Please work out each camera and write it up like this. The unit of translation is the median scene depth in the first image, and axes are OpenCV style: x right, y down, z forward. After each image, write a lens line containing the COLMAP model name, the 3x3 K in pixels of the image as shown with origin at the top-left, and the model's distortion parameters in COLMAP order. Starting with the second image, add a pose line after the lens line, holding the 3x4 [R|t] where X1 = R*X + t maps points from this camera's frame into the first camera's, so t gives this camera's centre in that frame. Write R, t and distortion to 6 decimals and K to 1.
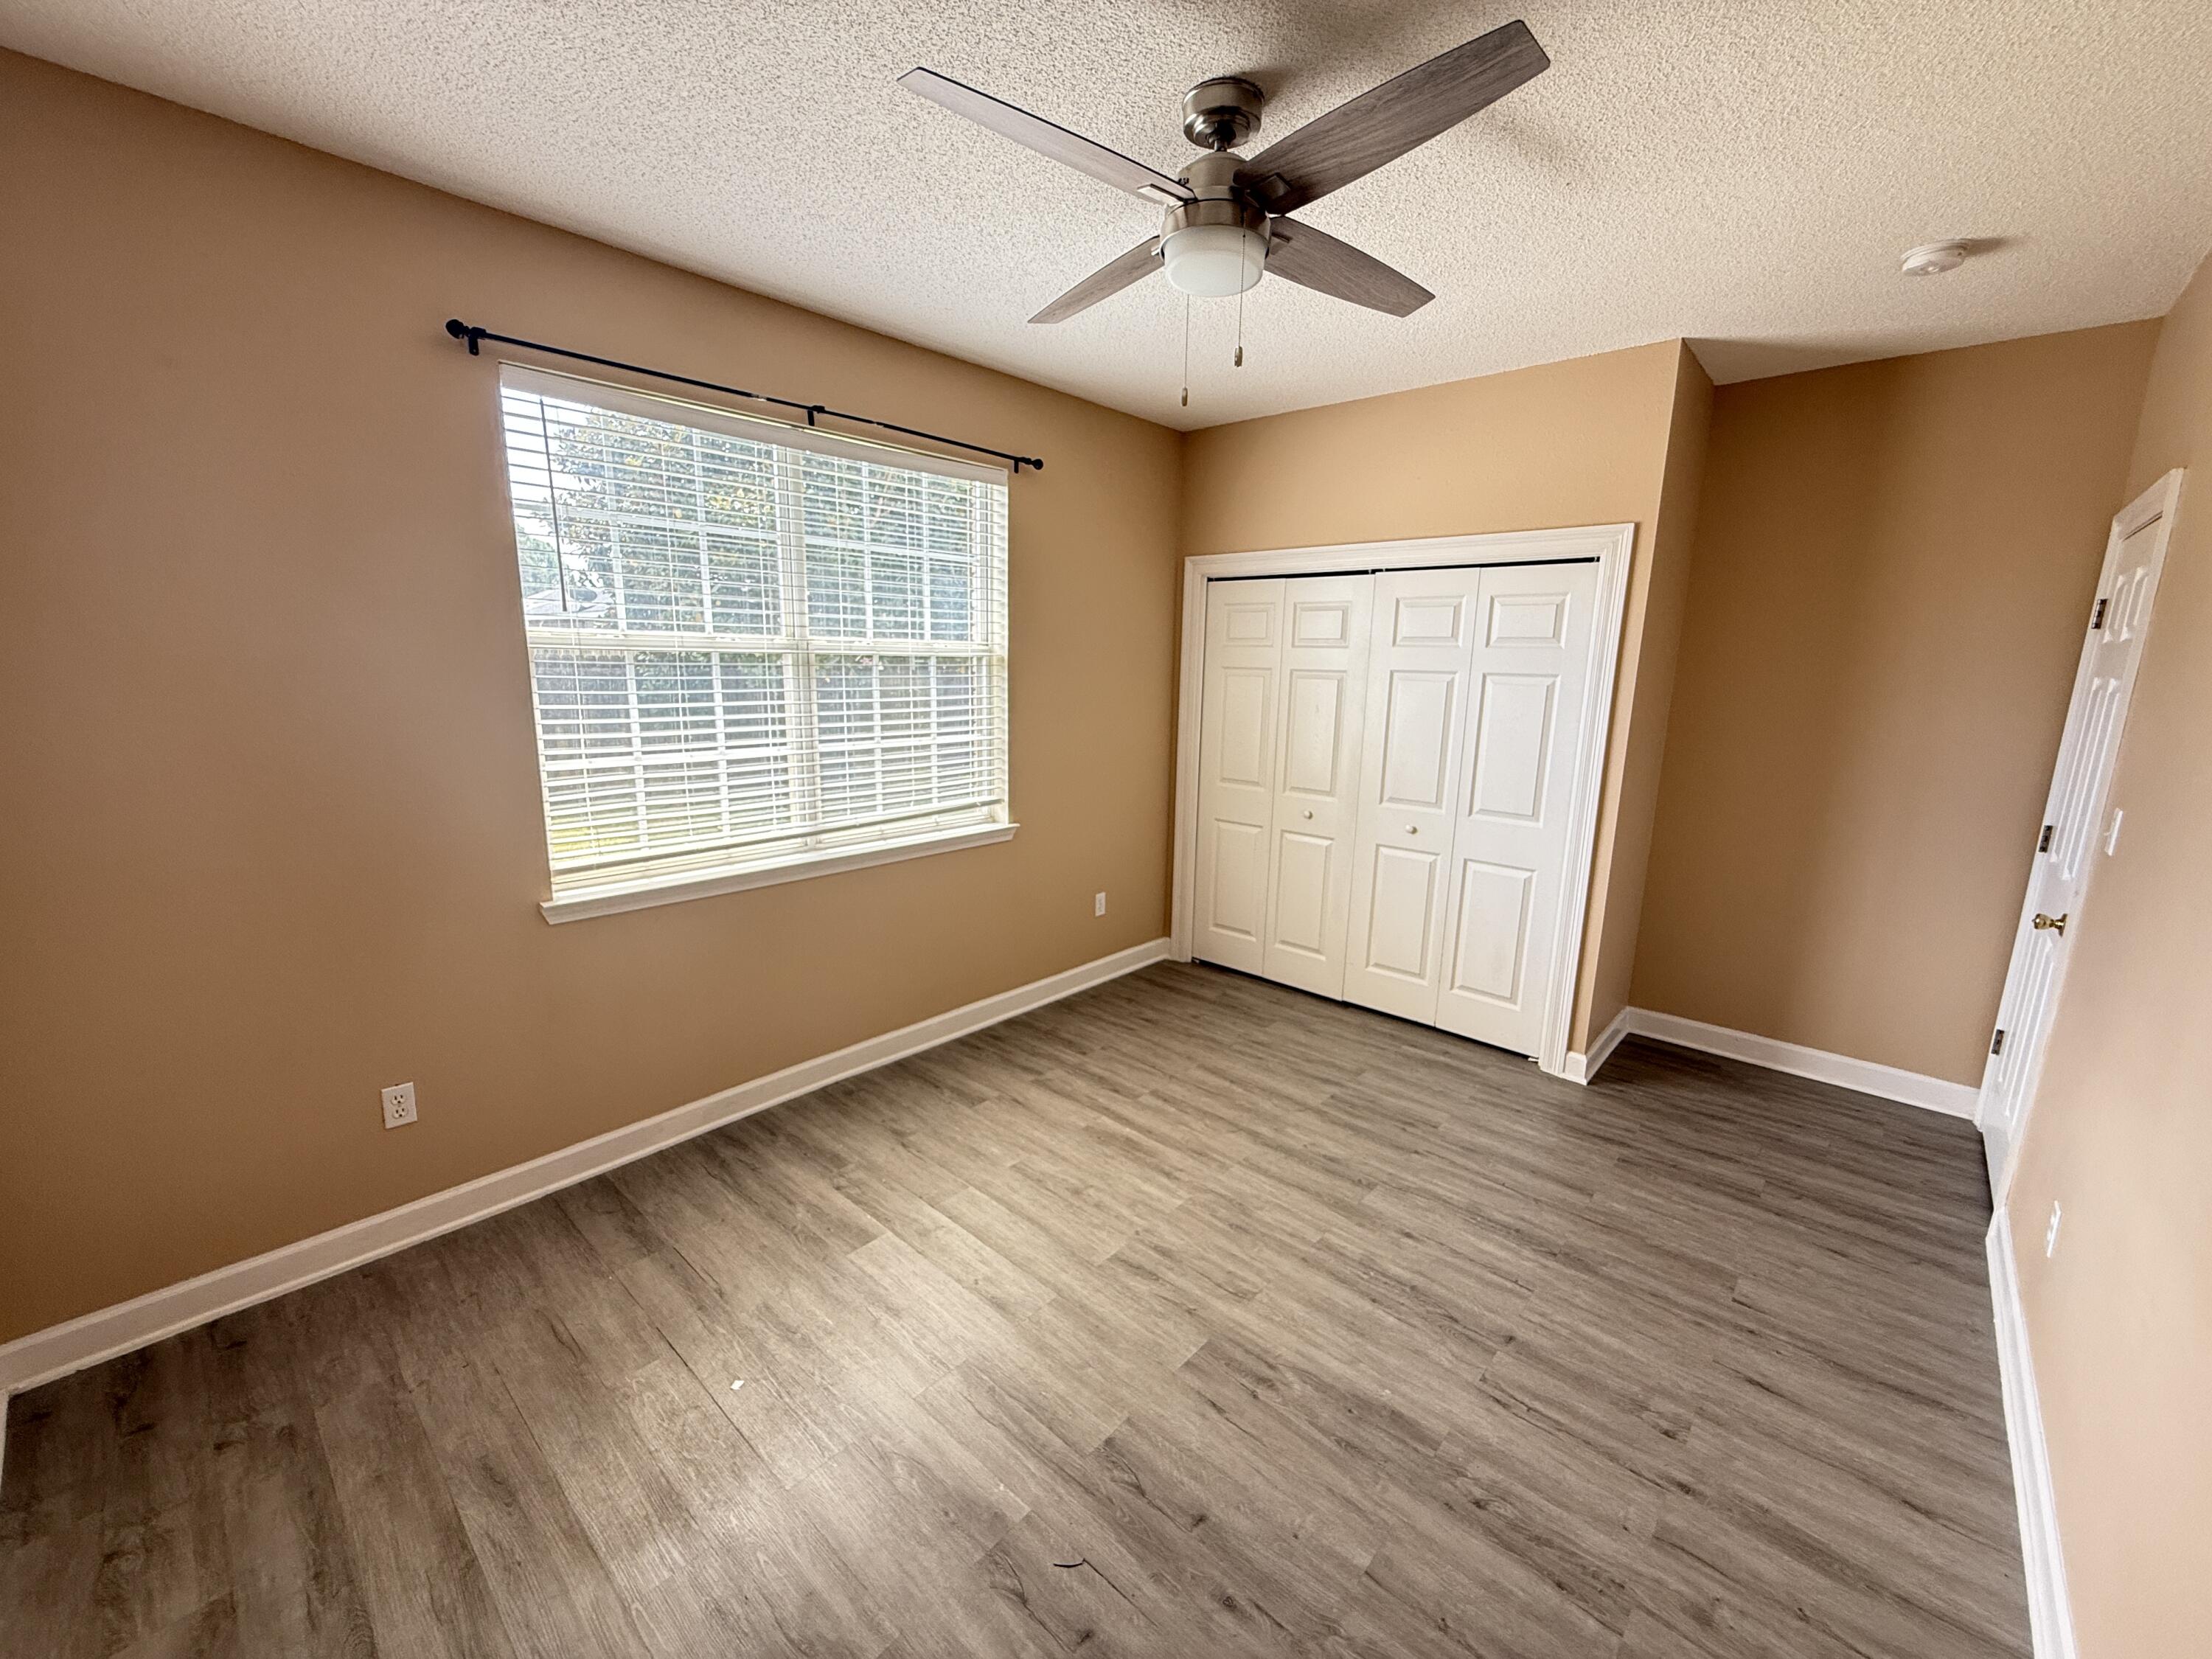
lens RADIAL K [[879.9, 0, 1104.2], [0, 879.9, 829.3], [0, 0, 1]] dist [-0.000409, -0.000087]
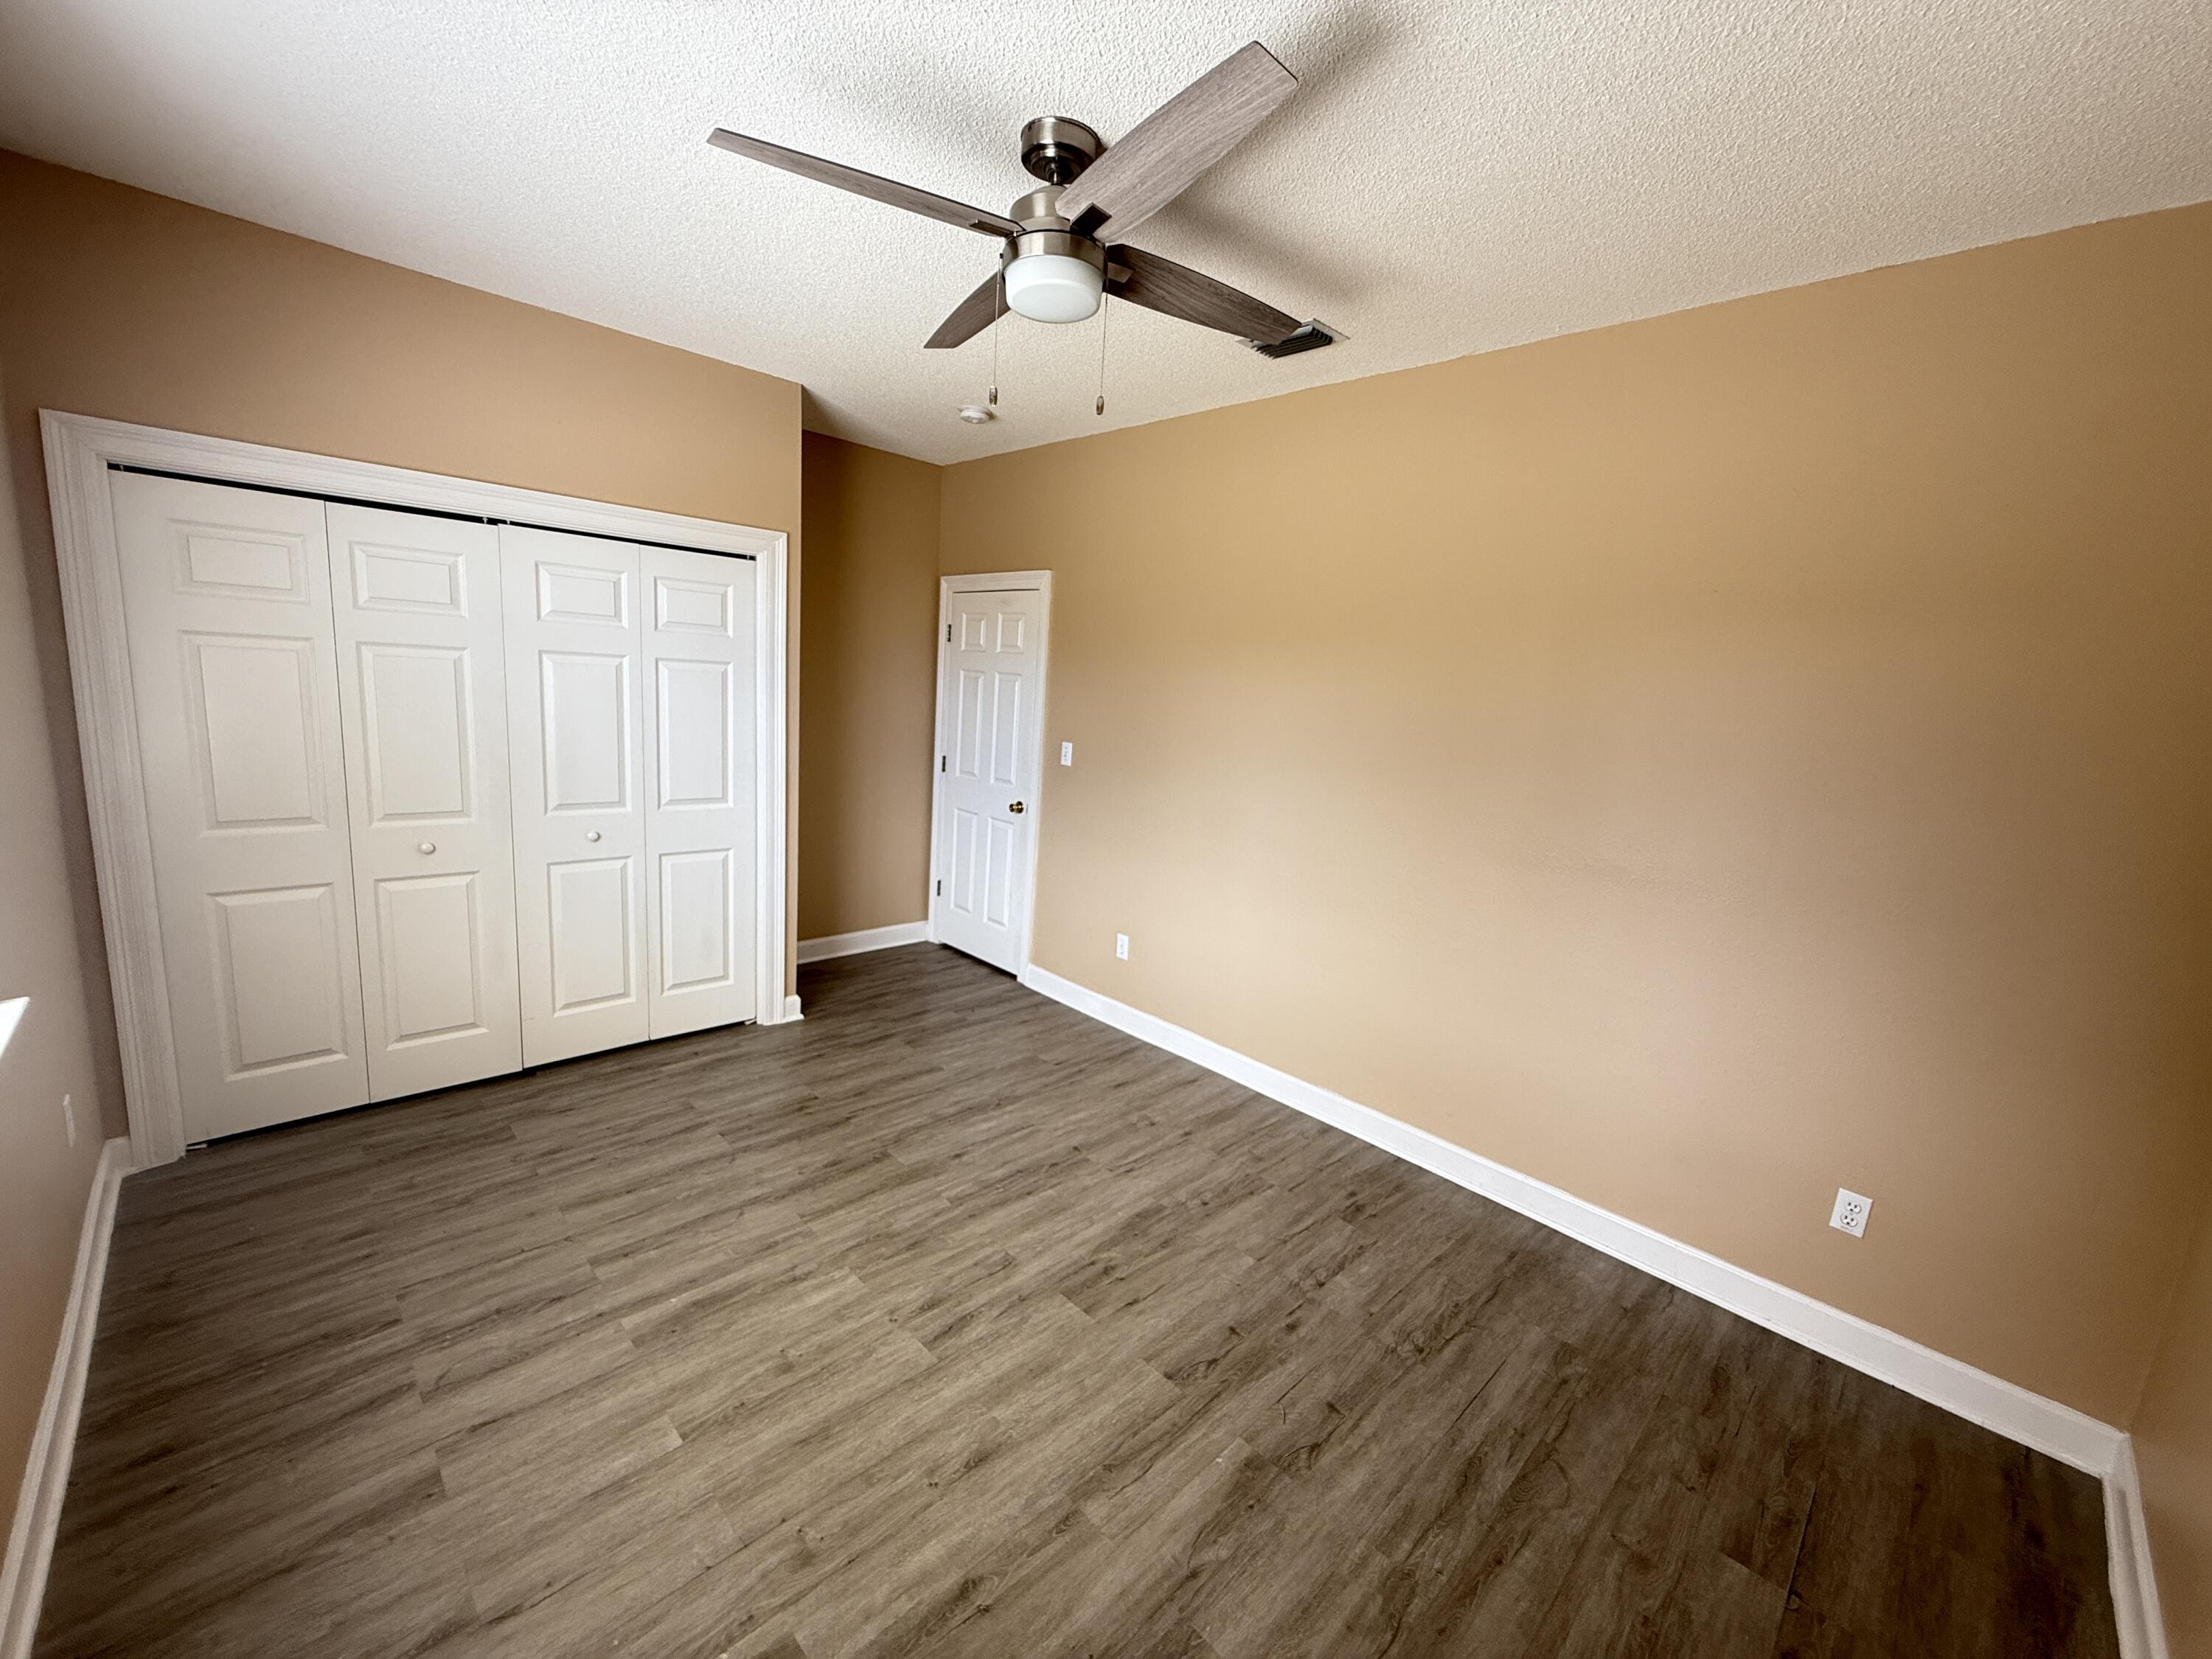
lens RADIAL K [[879.9, 0, 1095.1], [0, 879.9, 831.0], [0, 0, 1]] dist [-0.000409, -0.000087]
pose [[0.068563, -0.182708, 0.980774, -0.618183], [0.127790, 0.976597, 0.172996, -0.122253], [-0.989428, 0.113472, 0.090307, 0.575737]]
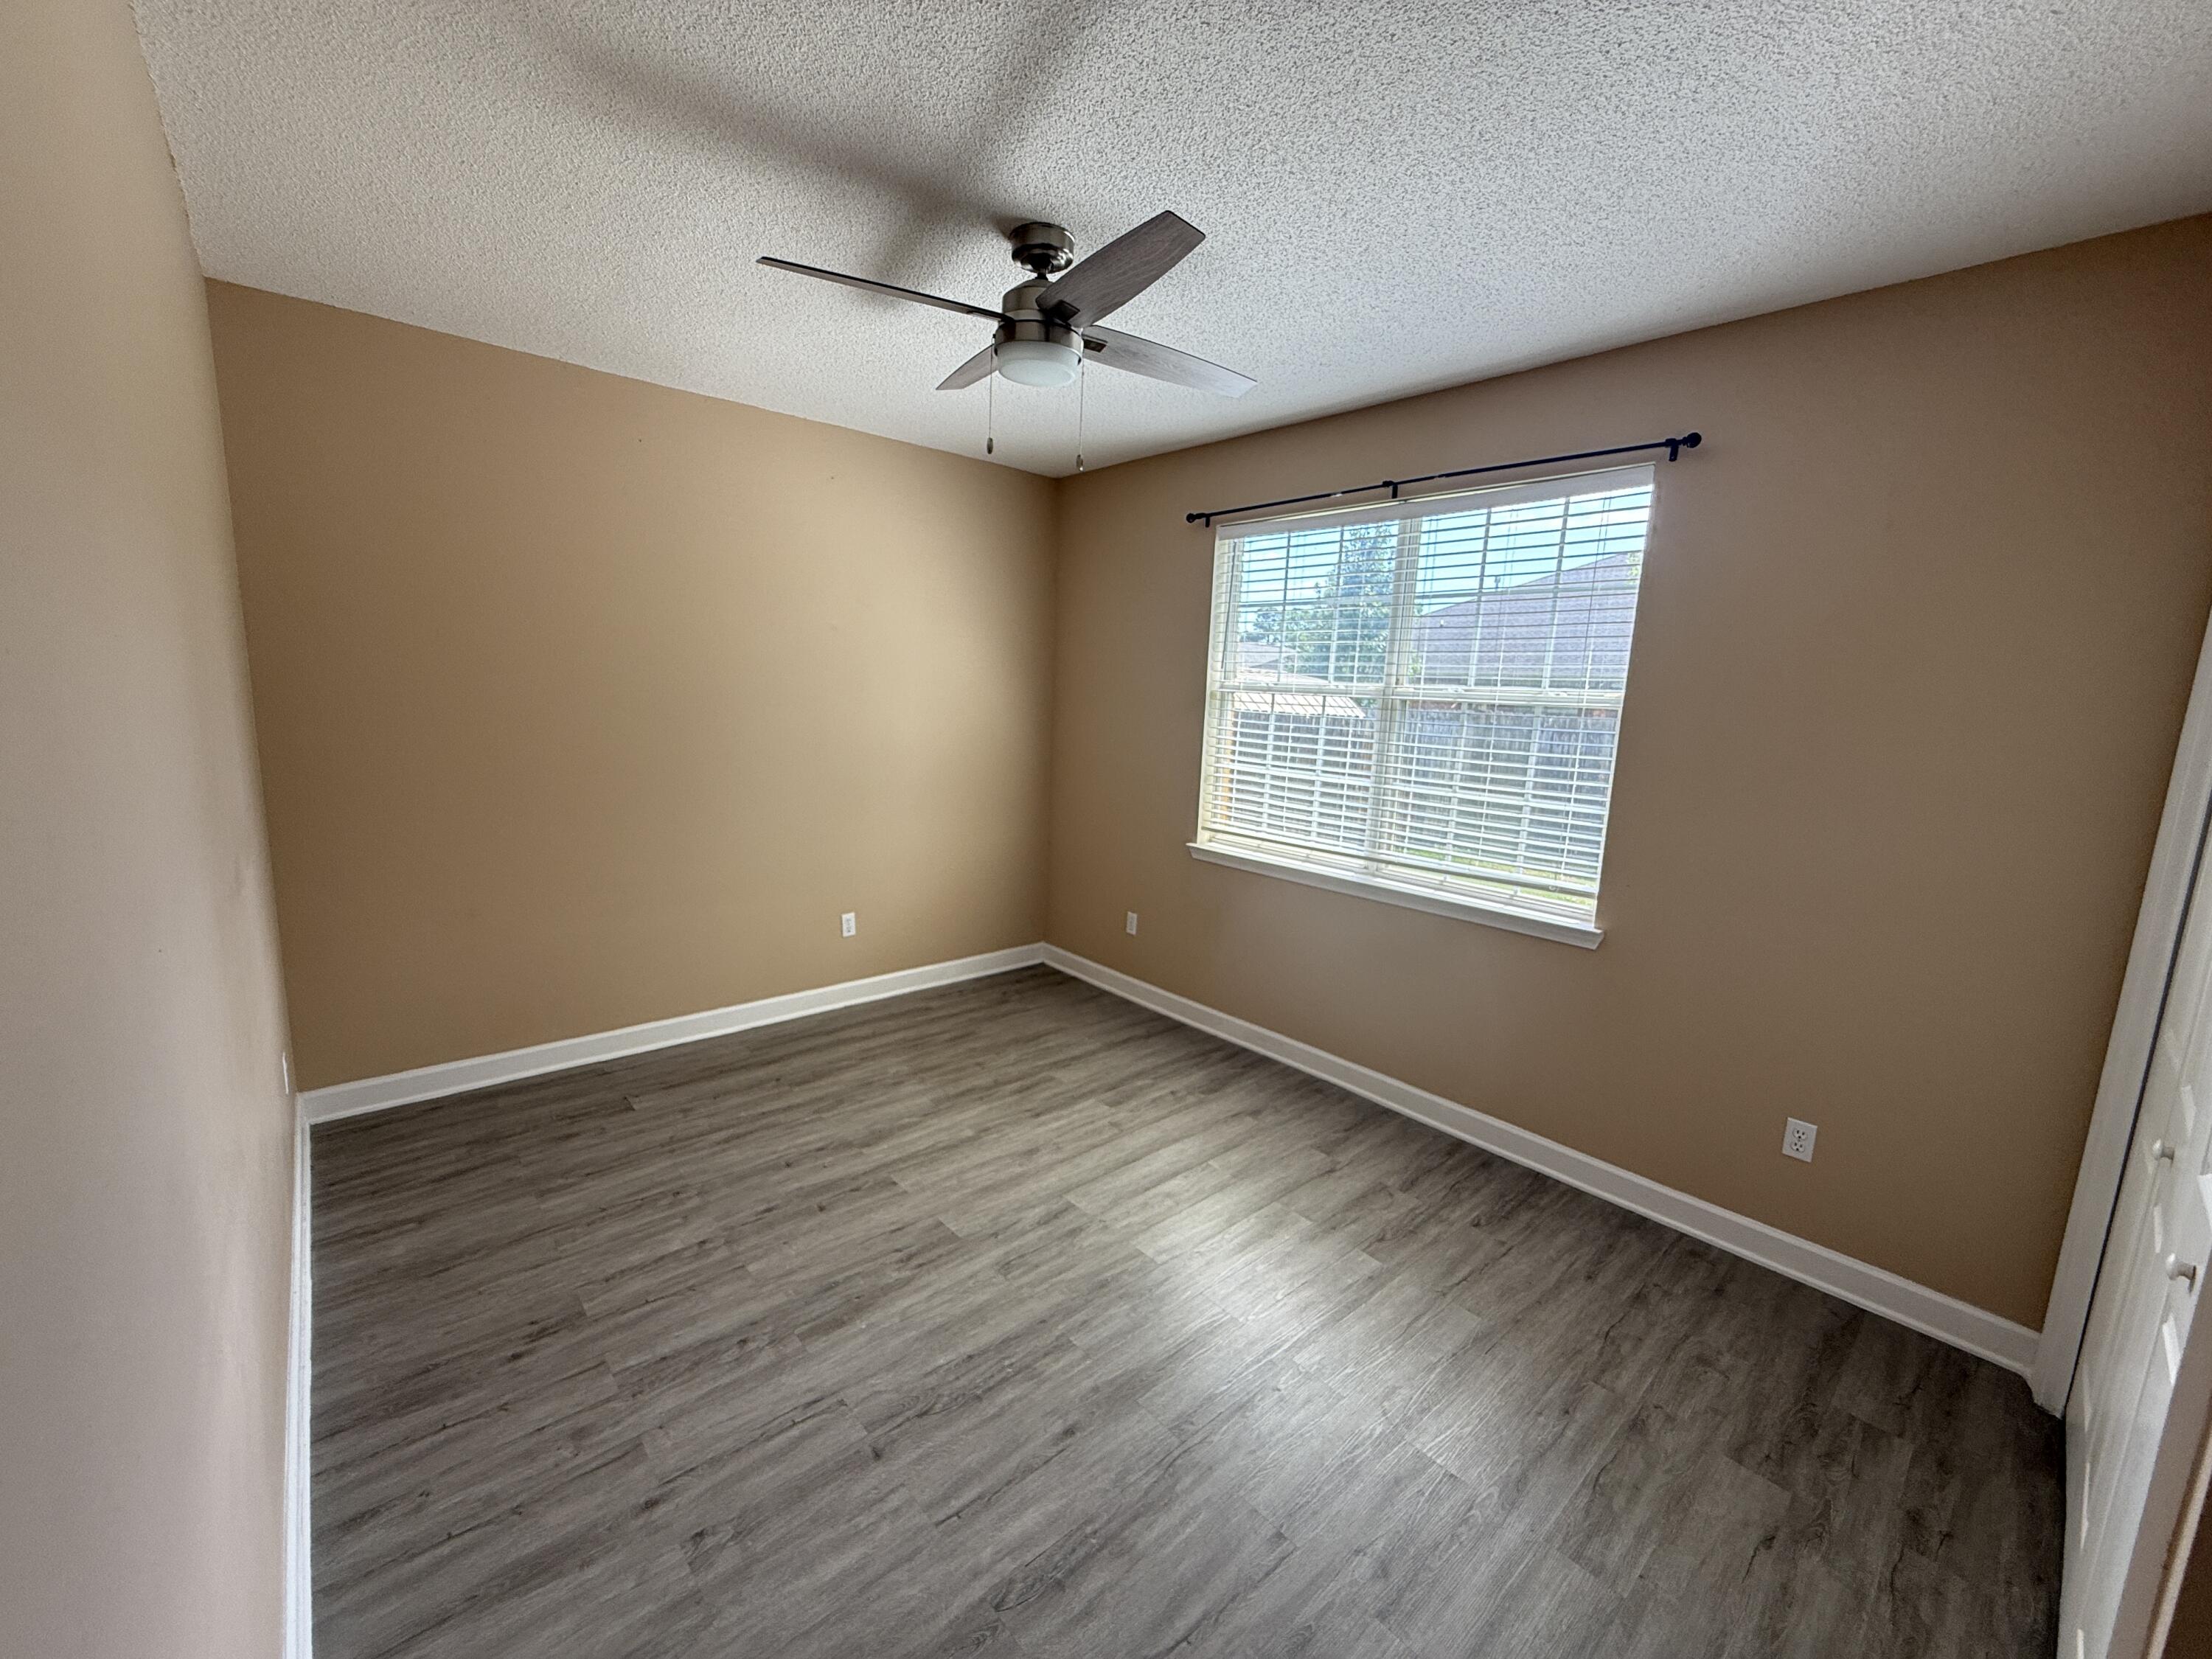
lens RADIAL K [[879.9, 0, 1101.7], [0, 879.9, 831.6], [0, 0, 1]] dist [-0.000409, -0.000087]
pose [[-0.105640, 0.138733, -0.984679, 0.883087], [-0.233472, 0.959080, 0.160174, -0.142826], [0.966608, 0.246816, -0.068927, 0.824375]]
